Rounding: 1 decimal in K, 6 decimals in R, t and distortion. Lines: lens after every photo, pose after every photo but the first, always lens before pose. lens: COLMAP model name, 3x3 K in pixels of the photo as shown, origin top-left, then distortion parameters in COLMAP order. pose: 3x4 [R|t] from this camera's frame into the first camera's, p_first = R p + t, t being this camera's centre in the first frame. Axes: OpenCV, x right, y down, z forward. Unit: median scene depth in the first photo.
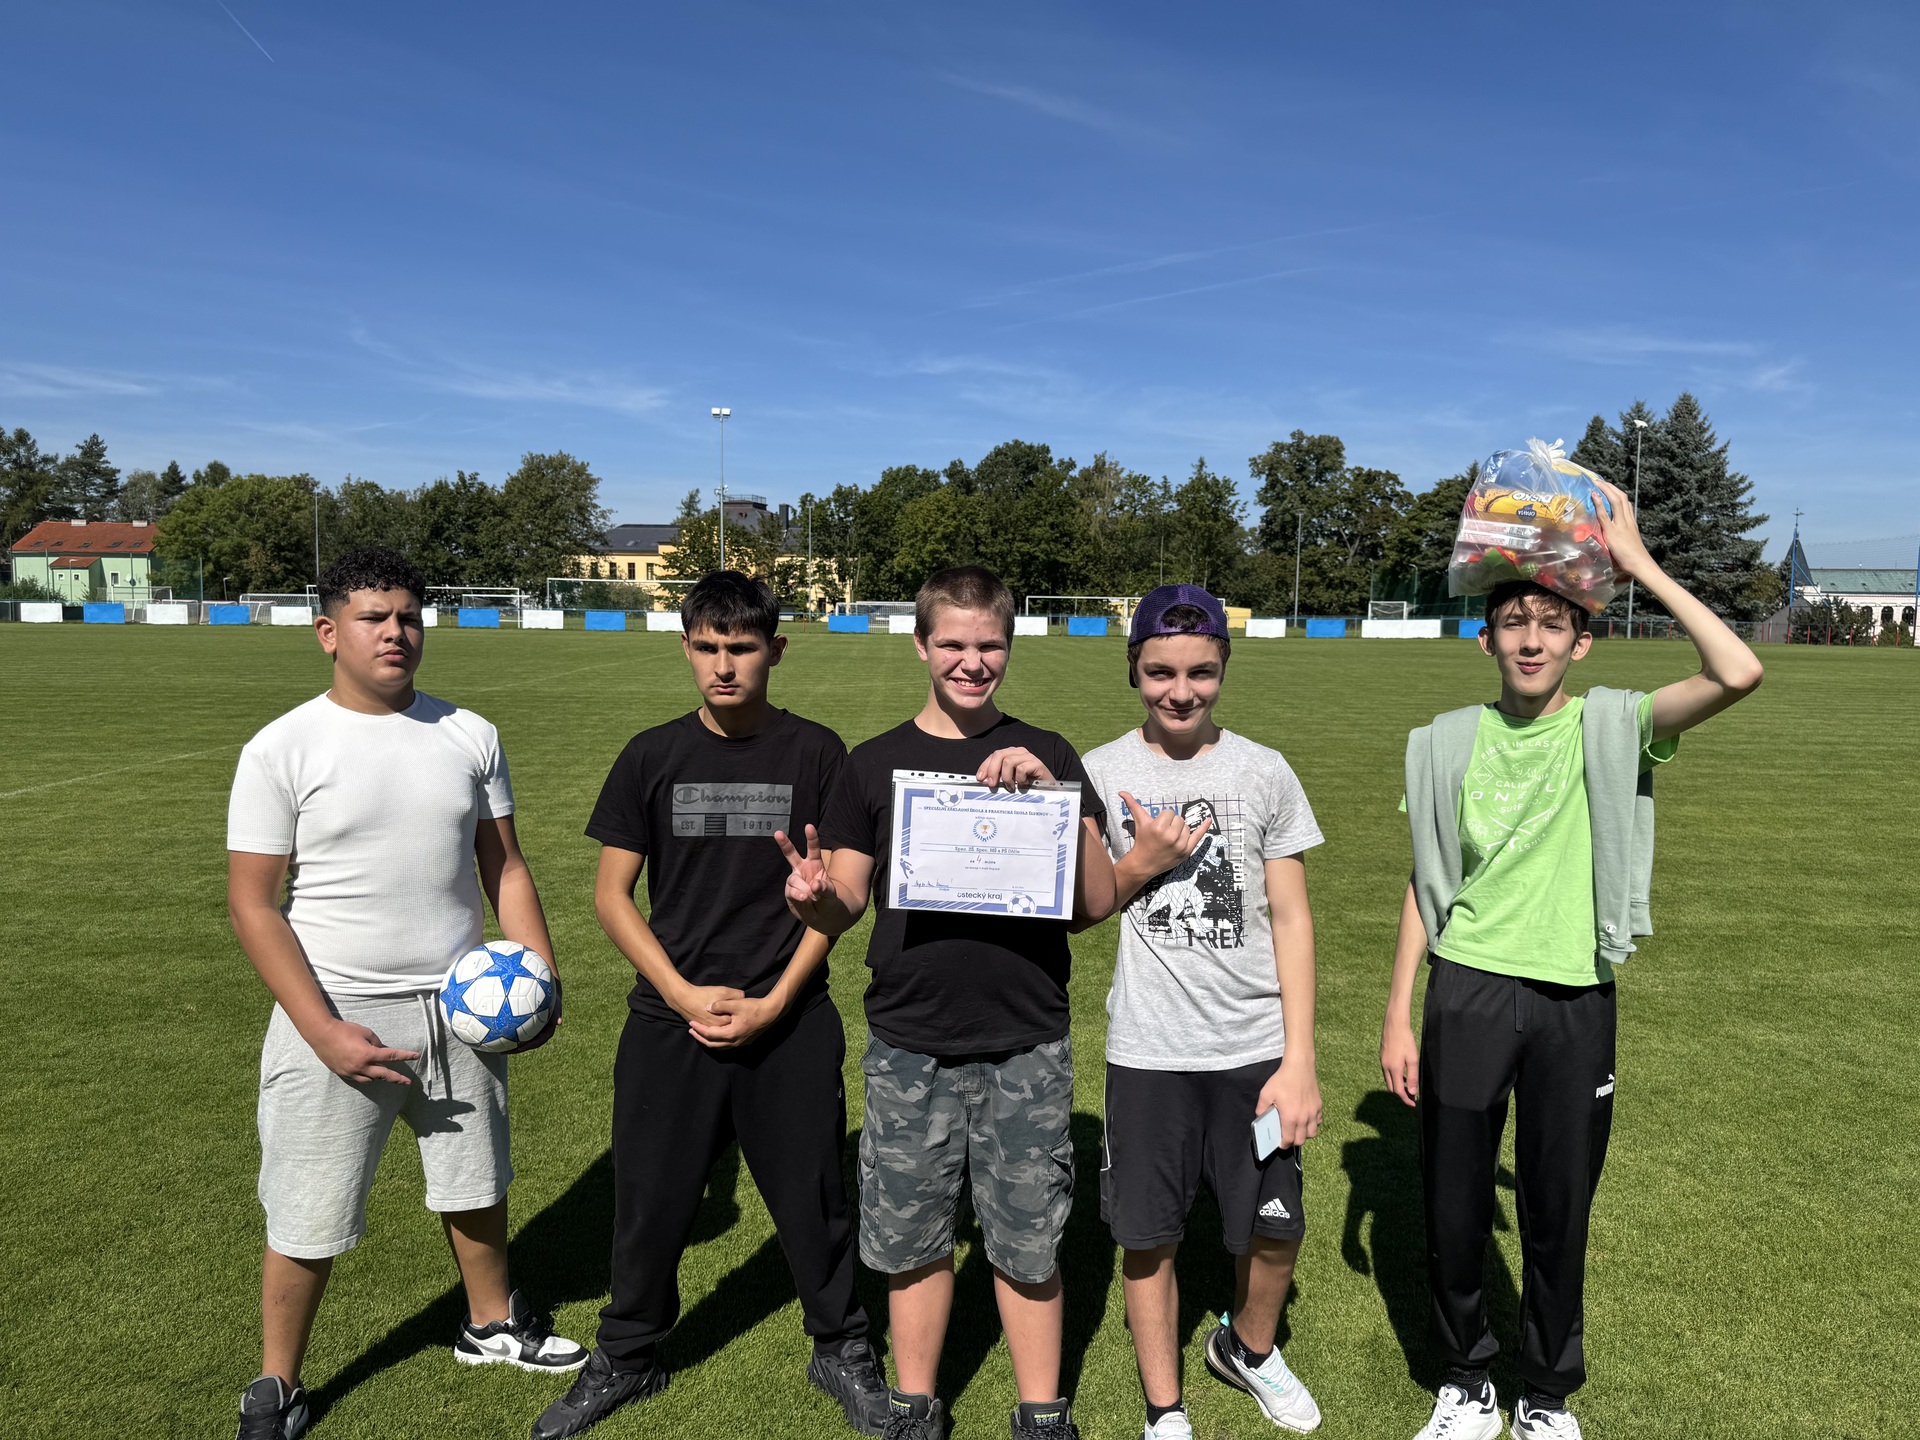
lens RADIAL K [[1362.3, 0, 984.5], [0, 1362.3, 722.2], [0, 0, 1]] dist [0.036294, -0.021295]
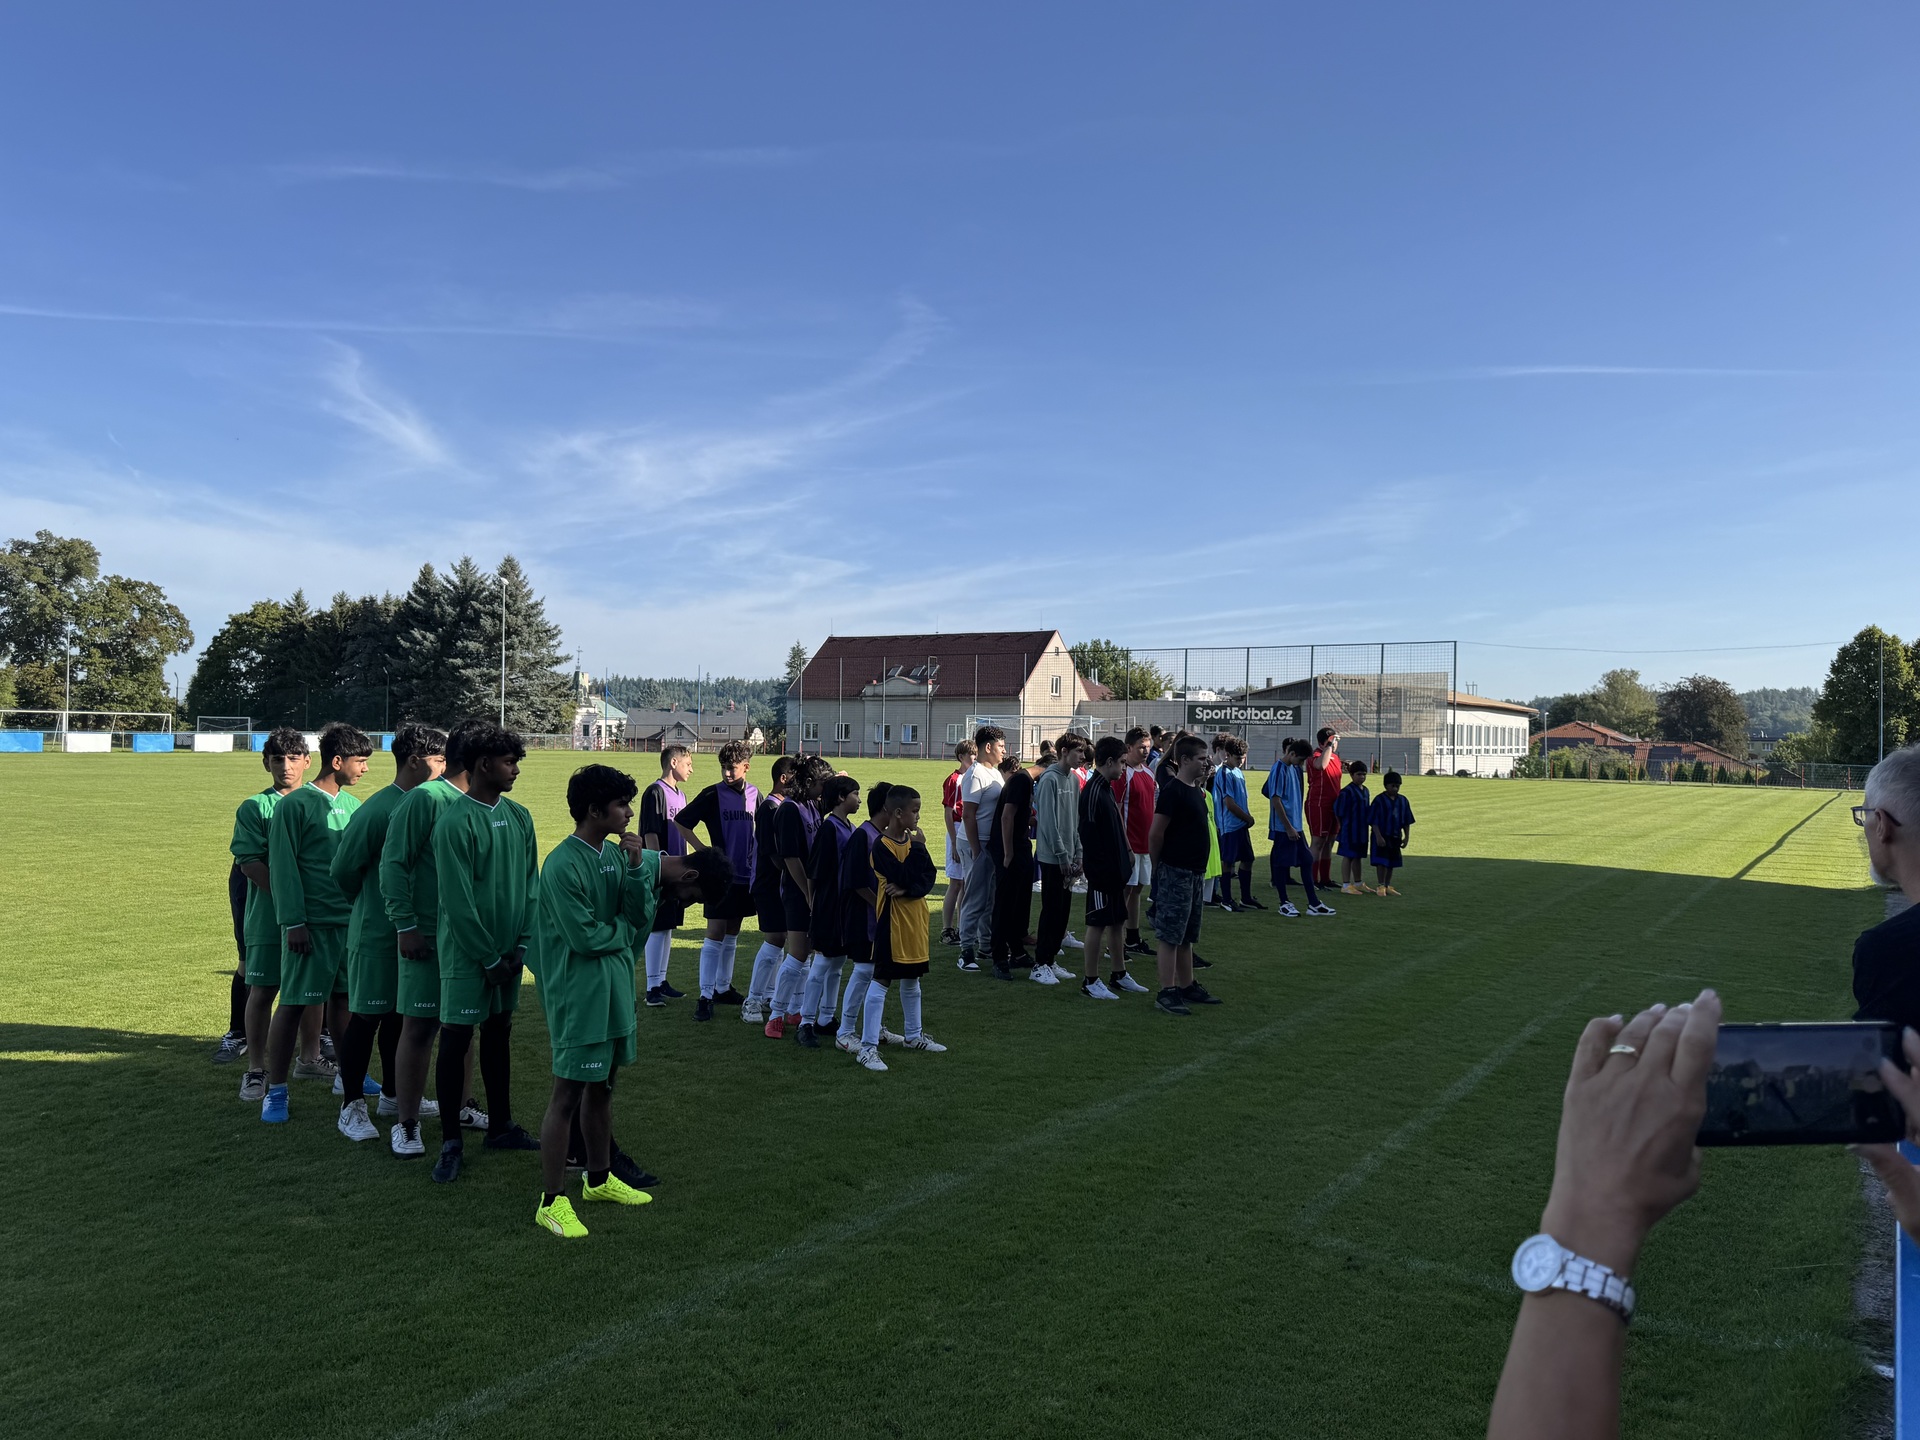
lens RADIAL K [[1362.3, 0, 964.9], [0, 1362.3, 728.0], [0, 0, 1]] dist [0.036294, -0.021295]
pose [[0.545535, -0.000045, 0.838088, -0.233038], [0.063661, 0.997113, -0.041385, -0.001451], [-0.835667, 0.075930, 0.543963, -0.021164]]
